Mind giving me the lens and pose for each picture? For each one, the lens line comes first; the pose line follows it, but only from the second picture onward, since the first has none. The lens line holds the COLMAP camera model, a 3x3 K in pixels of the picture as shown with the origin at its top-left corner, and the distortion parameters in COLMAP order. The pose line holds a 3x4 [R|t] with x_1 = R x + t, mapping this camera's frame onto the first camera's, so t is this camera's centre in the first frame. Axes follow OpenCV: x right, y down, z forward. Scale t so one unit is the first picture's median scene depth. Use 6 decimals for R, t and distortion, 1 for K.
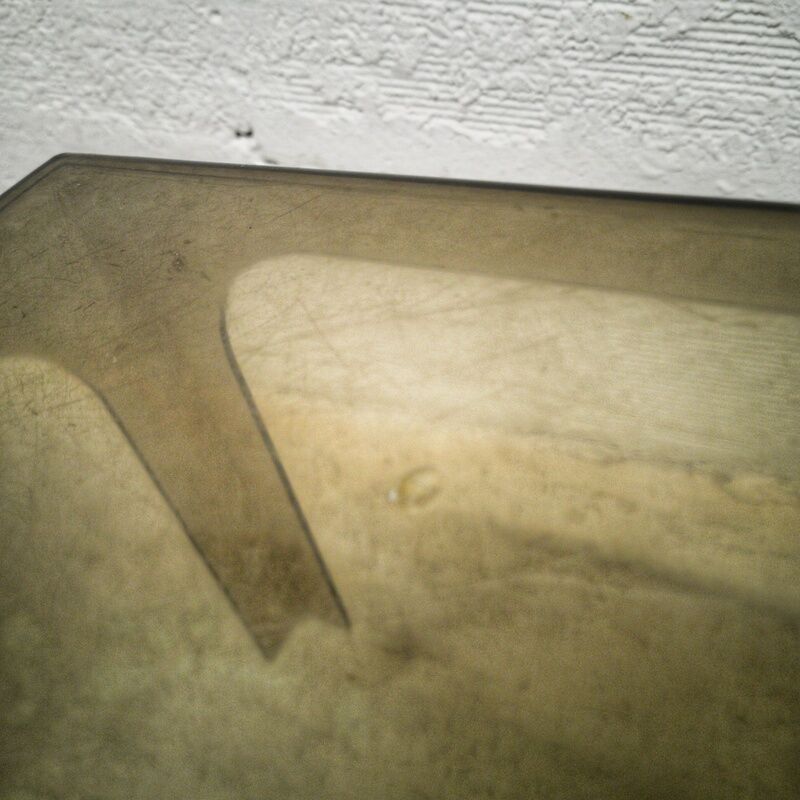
lens RADIAL K [[863.8, 0, 392.4], [0, 863.8, 389.7], [0, 0, 1]] dist [0.023674, 0.000000]
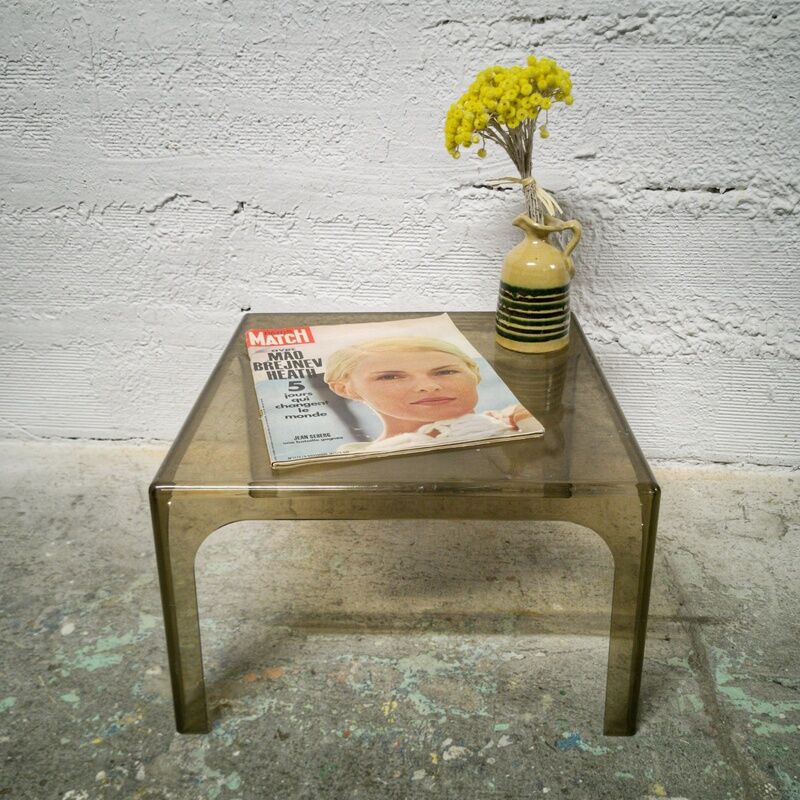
lens RADIAL K [[863.8, 0, 401.3], [0, 863.8, 388.3], [0, 0, 1]] dist [0.023674, 0.000000]
pose [[0.977086, -0.086226, 0.194597, -0.249747], [0.120296, 0.977955, -0.170684, 0.308047], [-0.175590, 0.190182, 0.965919, -1.105440]]
